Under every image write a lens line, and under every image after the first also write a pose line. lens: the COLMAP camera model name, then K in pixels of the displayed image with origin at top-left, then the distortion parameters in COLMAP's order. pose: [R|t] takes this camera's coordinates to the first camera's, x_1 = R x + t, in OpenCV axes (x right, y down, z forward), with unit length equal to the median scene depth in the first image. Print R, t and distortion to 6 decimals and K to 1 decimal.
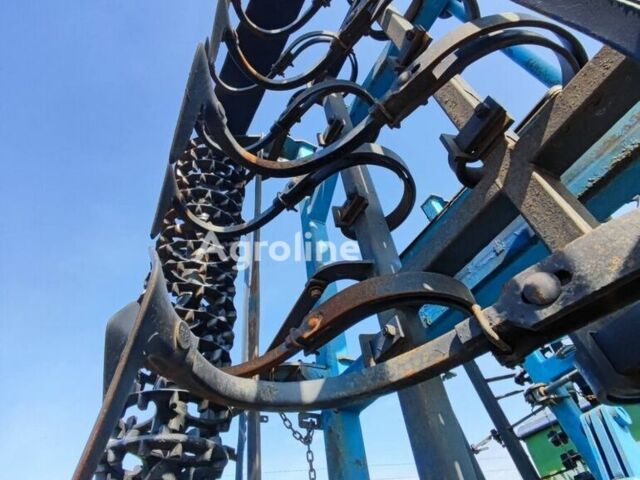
lens RADIAL K [[385.1, 0, 319.1], [0, 385.1, 239.0], [0, 0, 1]] dist [0.005117, -0.000596]
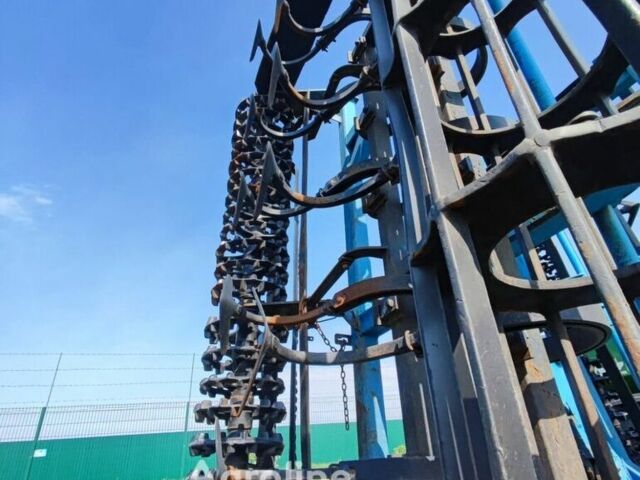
lens RADIAL K [[385.1, 0, 320.3], [0, 385.1, 240.9], [0, 0, 1]] dist [0.005117, -0.000596]
pose [[0.992852, 0.031911, -0.115004, 0.043351], [-0.001397, 0.966633, 0.256161, -0.229381], [0.119341, -0.254170, 0.959768, -0.259370]]
